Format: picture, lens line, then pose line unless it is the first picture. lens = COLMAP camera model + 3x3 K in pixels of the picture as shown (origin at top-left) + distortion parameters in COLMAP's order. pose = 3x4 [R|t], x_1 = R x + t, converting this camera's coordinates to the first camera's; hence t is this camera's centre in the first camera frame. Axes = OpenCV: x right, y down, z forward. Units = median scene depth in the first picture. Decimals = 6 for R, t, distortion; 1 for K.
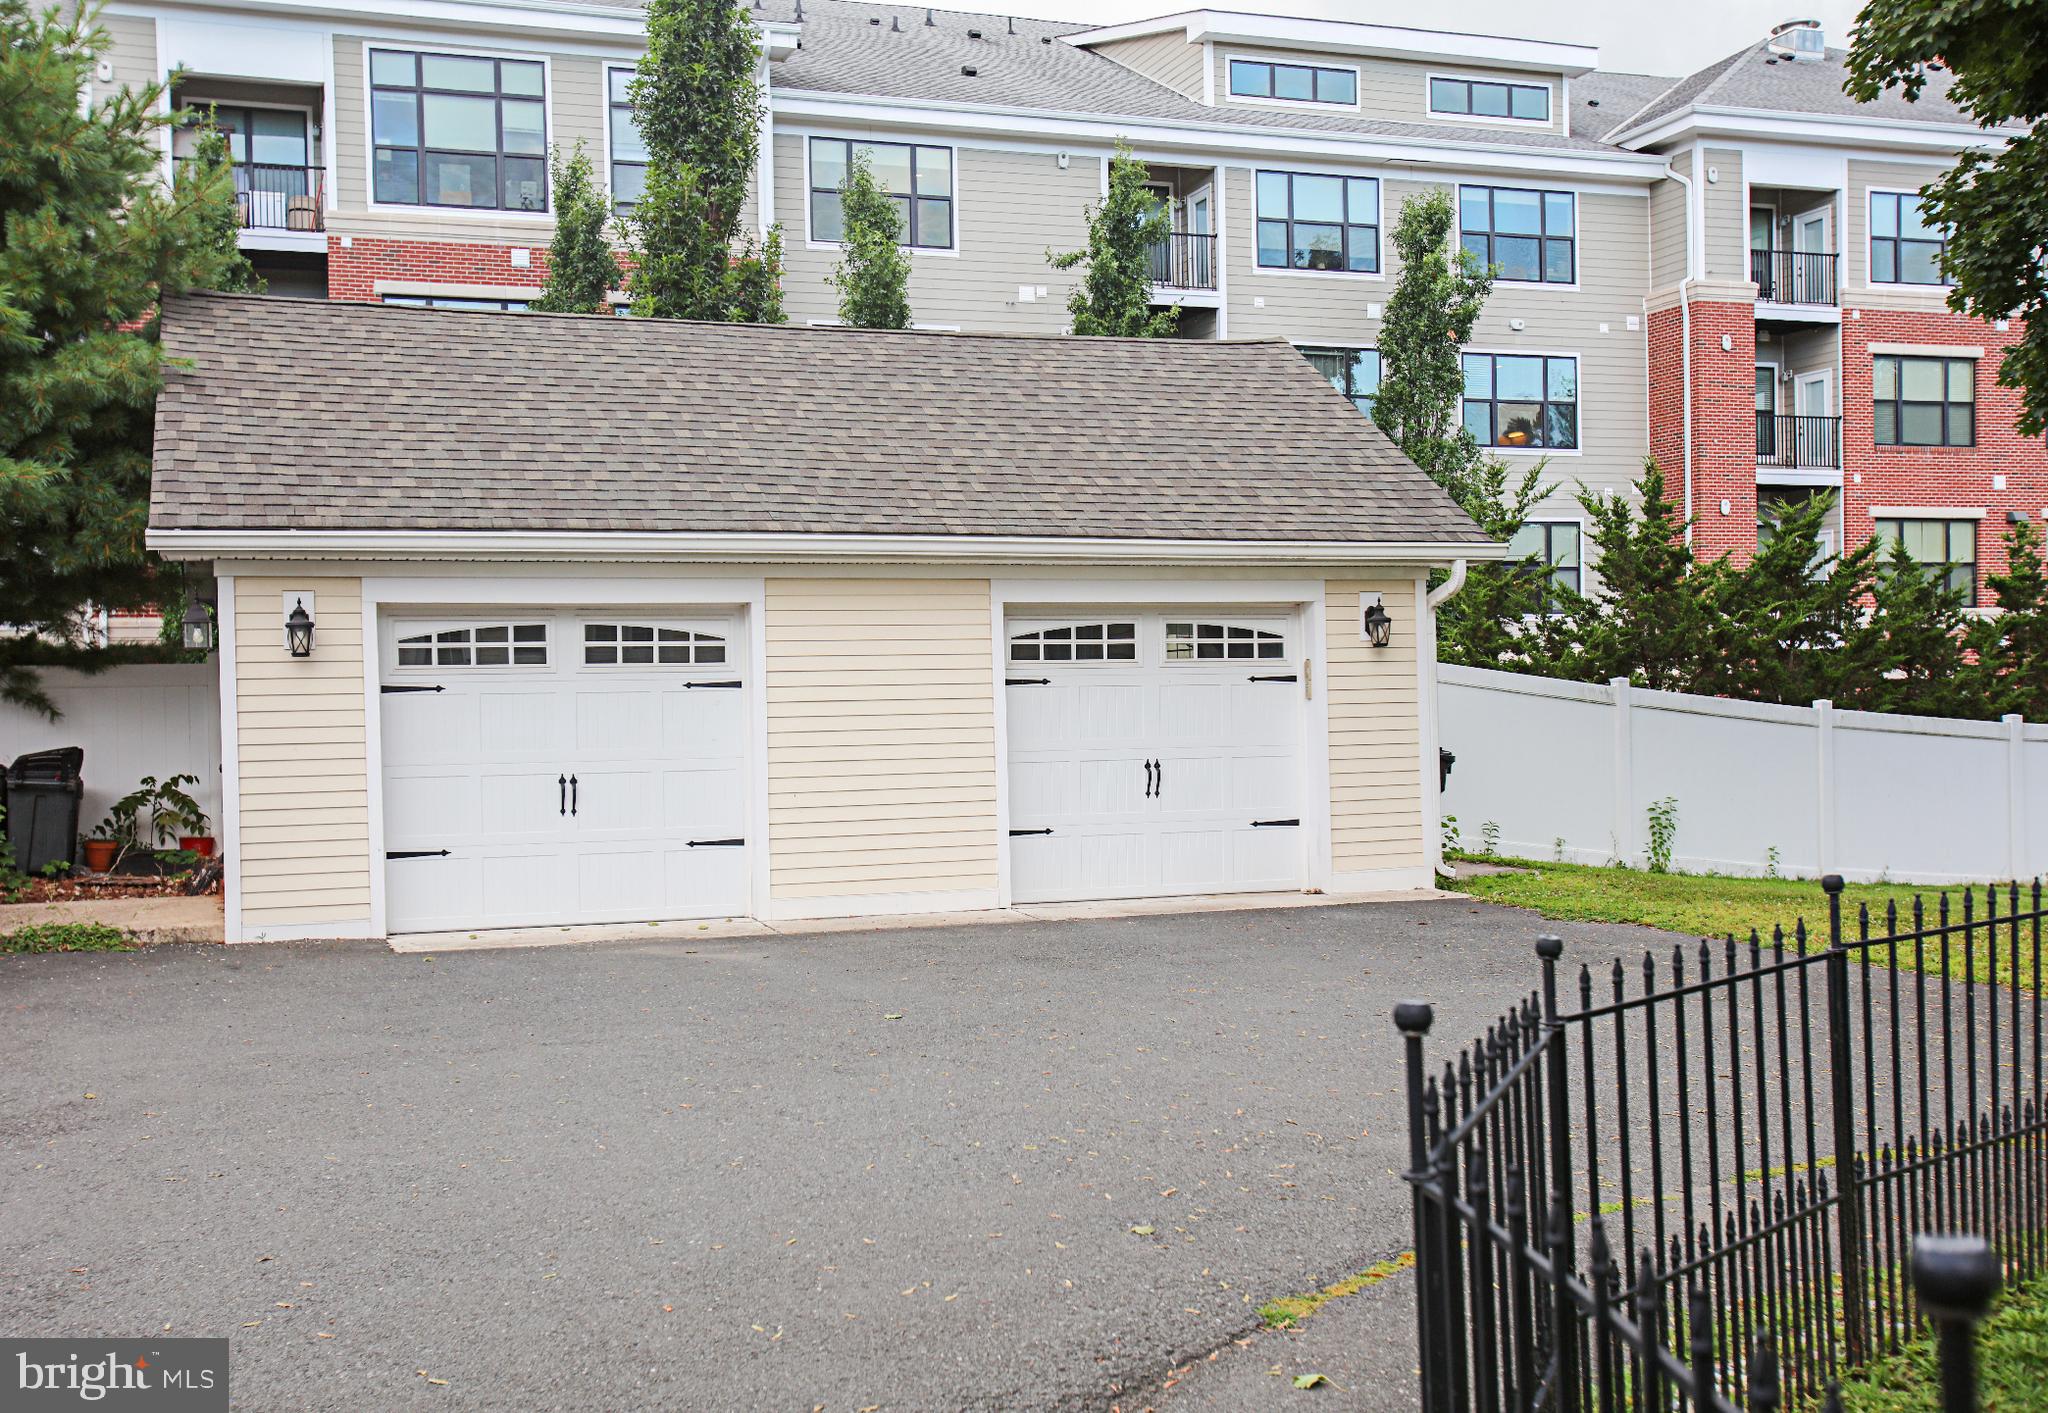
lens RADIAL K [[2152.6, 0, 1021.4], [0, 2152.6, 707.0], [0, 0, 1]] dist [-0.011577, 0.000000]
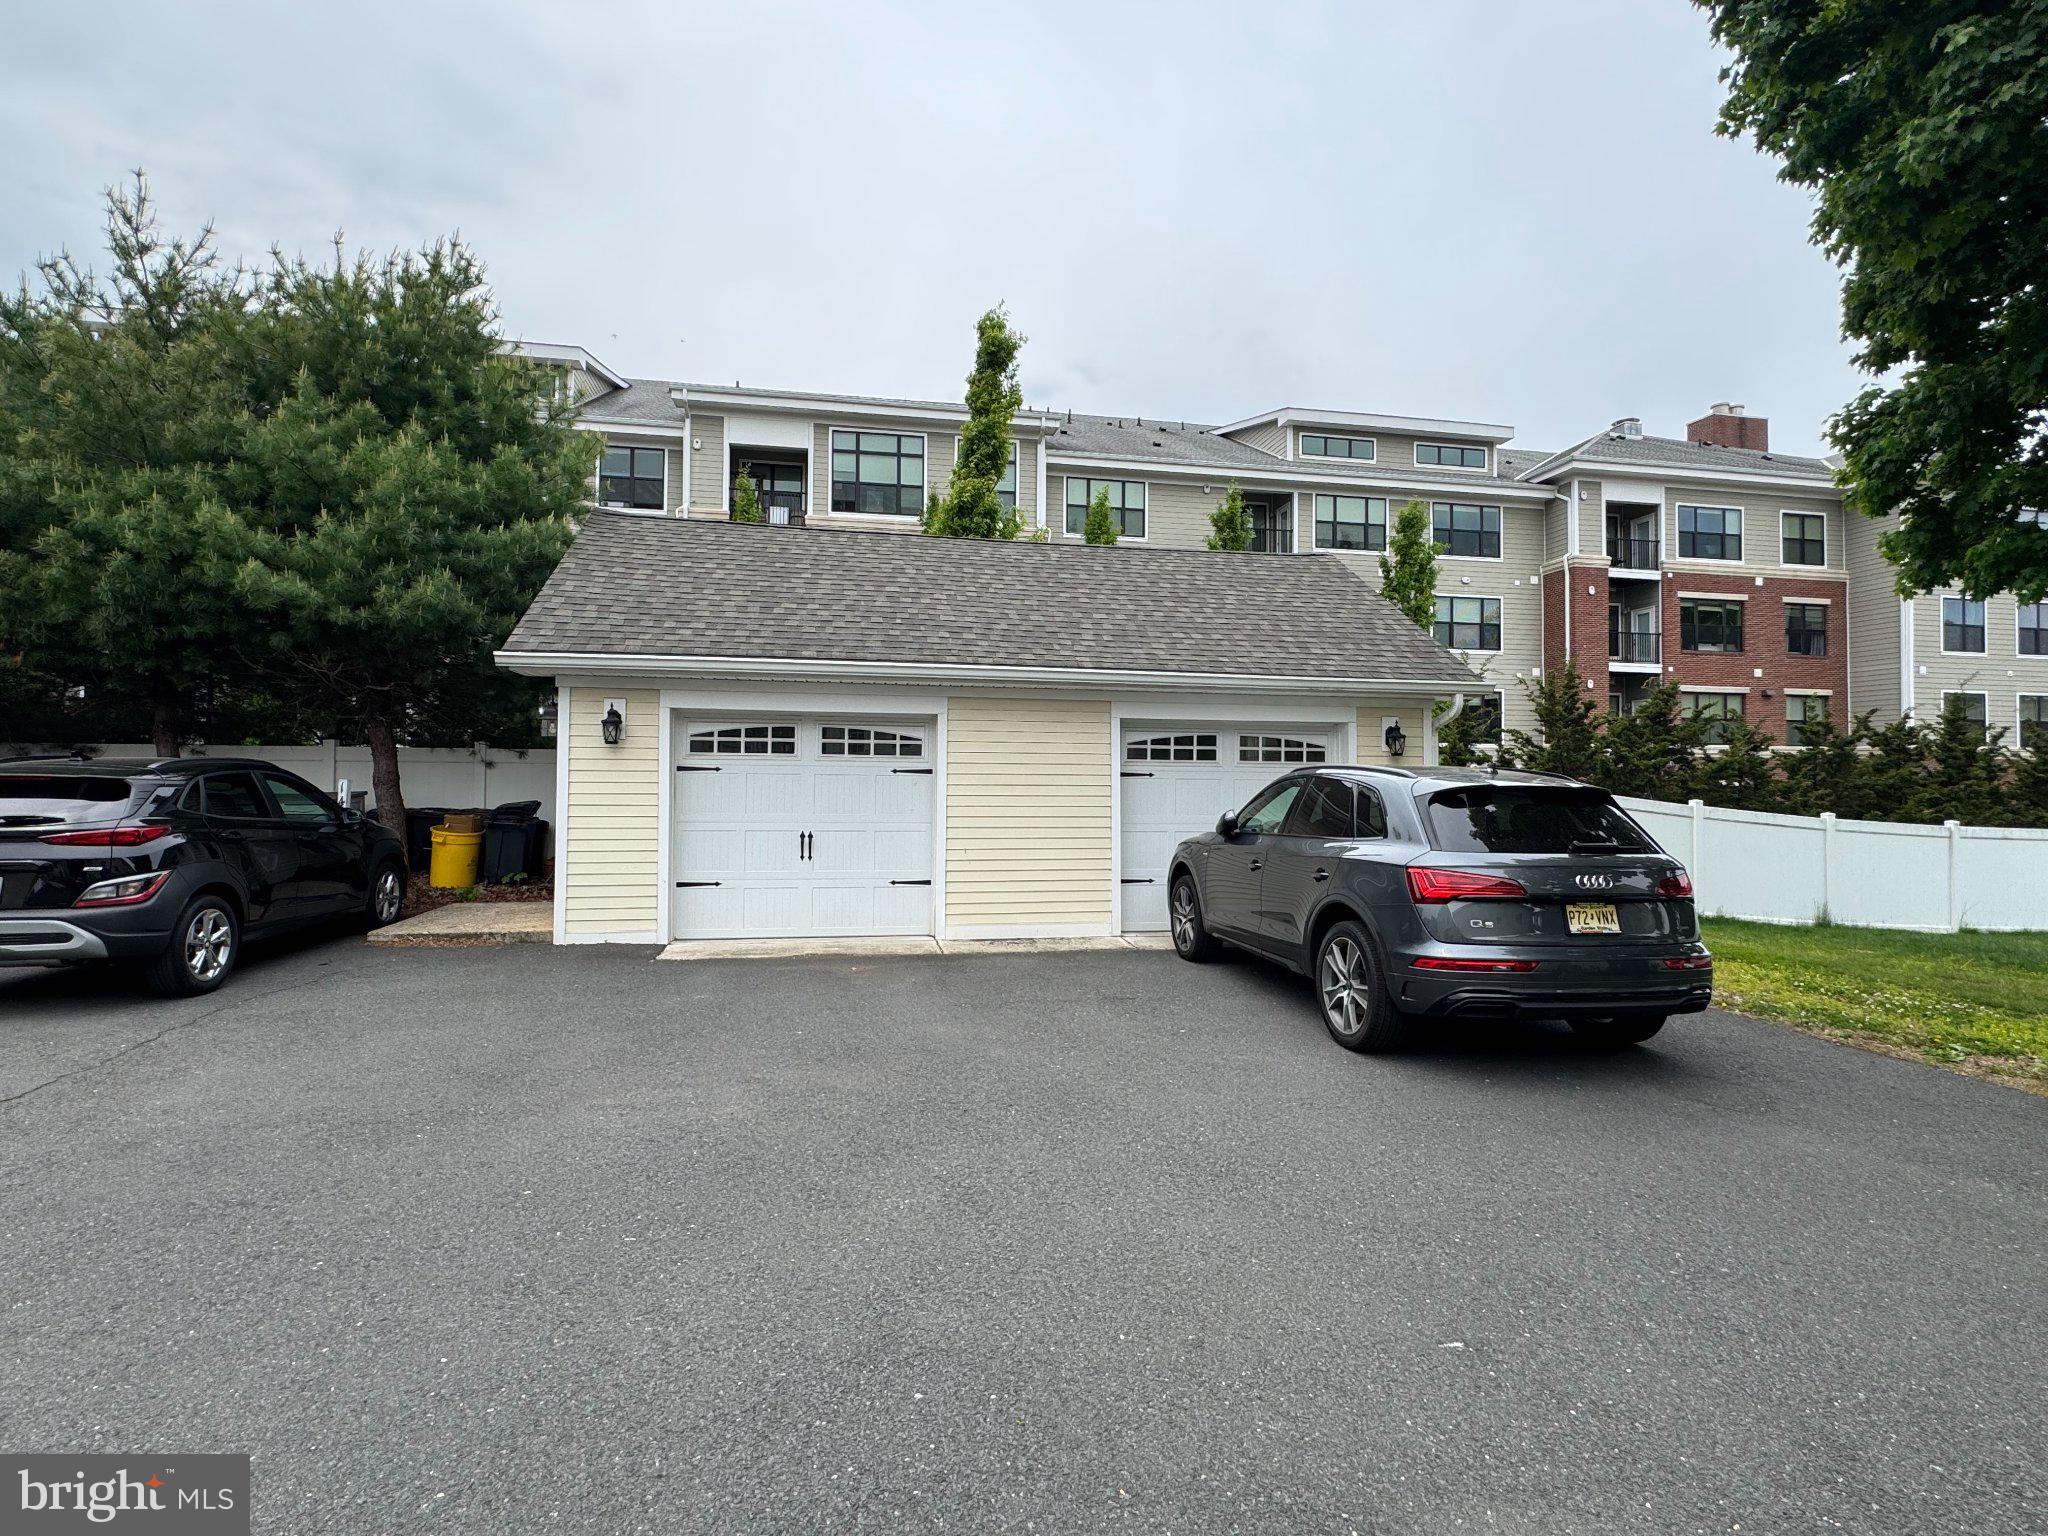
lens RADIAL K [[1024.1, 0, 1032.6], [0, 1024.1, 760.1], [0, 0, 1]] dist [-0.006853, -0.001147]
pose [[0.987235, 0.022652, -0.157651, 0.025607], [-0.026476, 0.999403, -0.022199, -0.002862], [0.157054, 0.026090, 0.987245, 0.205689]]
